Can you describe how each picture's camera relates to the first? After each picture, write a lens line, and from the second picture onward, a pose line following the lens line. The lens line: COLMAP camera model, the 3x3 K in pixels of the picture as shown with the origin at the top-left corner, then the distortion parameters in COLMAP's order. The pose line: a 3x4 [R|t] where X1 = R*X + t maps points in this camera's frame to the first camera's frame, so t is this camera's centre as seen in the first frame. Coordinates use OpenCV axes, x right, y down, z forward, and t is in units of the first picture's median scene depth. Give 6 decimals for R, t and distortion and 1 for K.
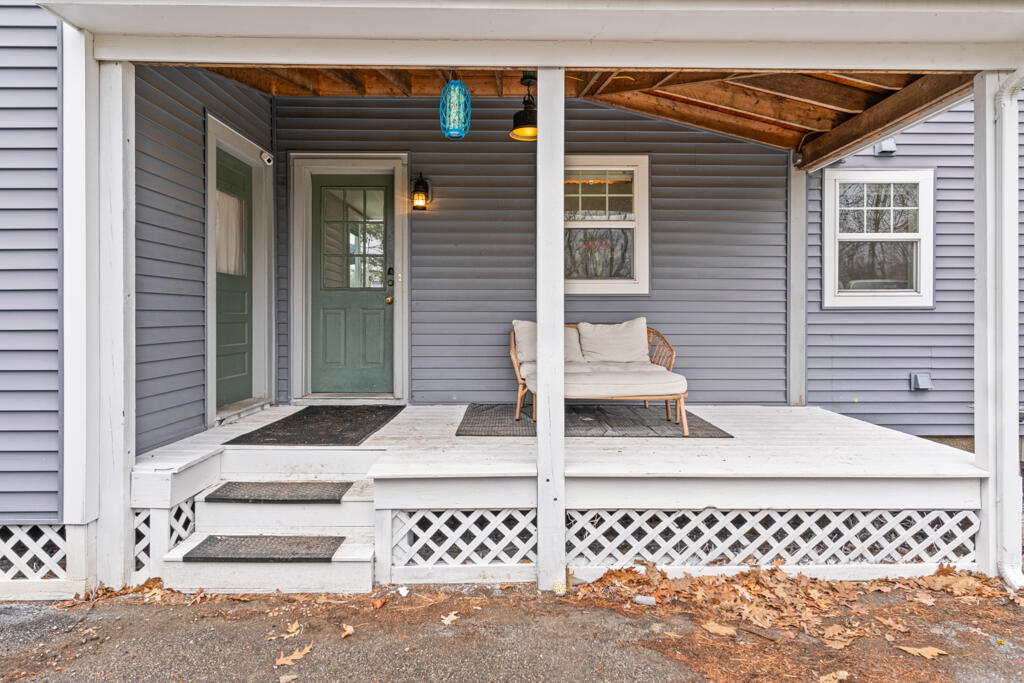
lens RADIAL K [[581.2, 0, 513.5], [0, 581.2, 314.3], [0, 0, 1]] dist [-0.002190, 0.000067]
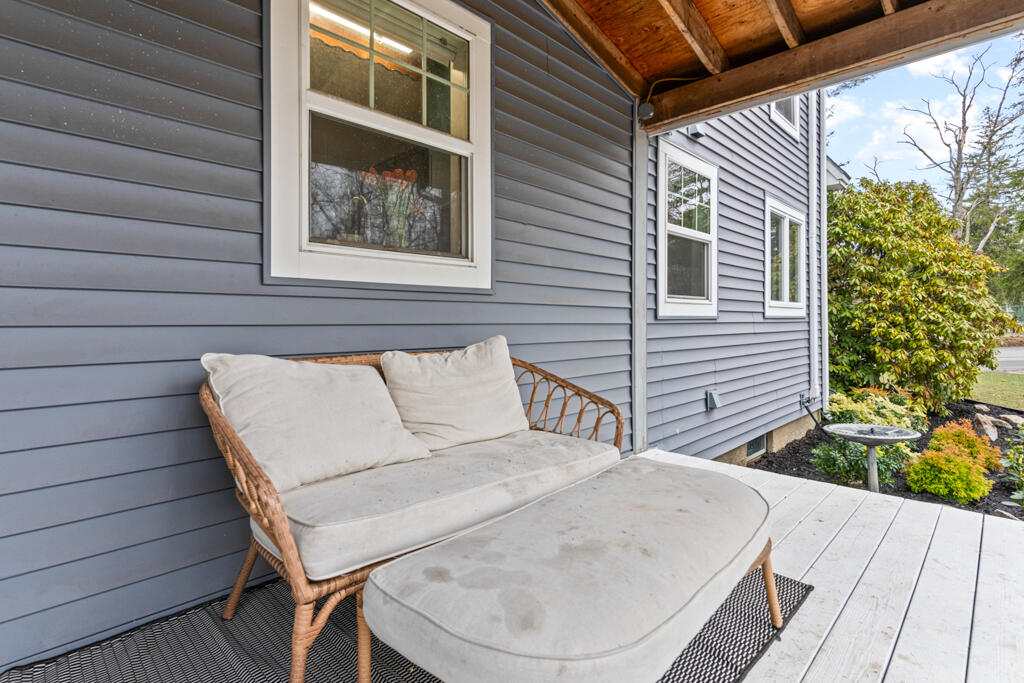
lens RADIAL K [[505.5, 0, 510.8], [0, 505.5, 318.0], [0, 0, 1]] dist [0.013411, -0.000358]
pose [[0.711958, 0.002200, 0.702218, -0.074445], [-0.008907, 0.999943, 0.005898, -0.012619], [-0.702165, -0.010454, 0.711937, 0.660436]]
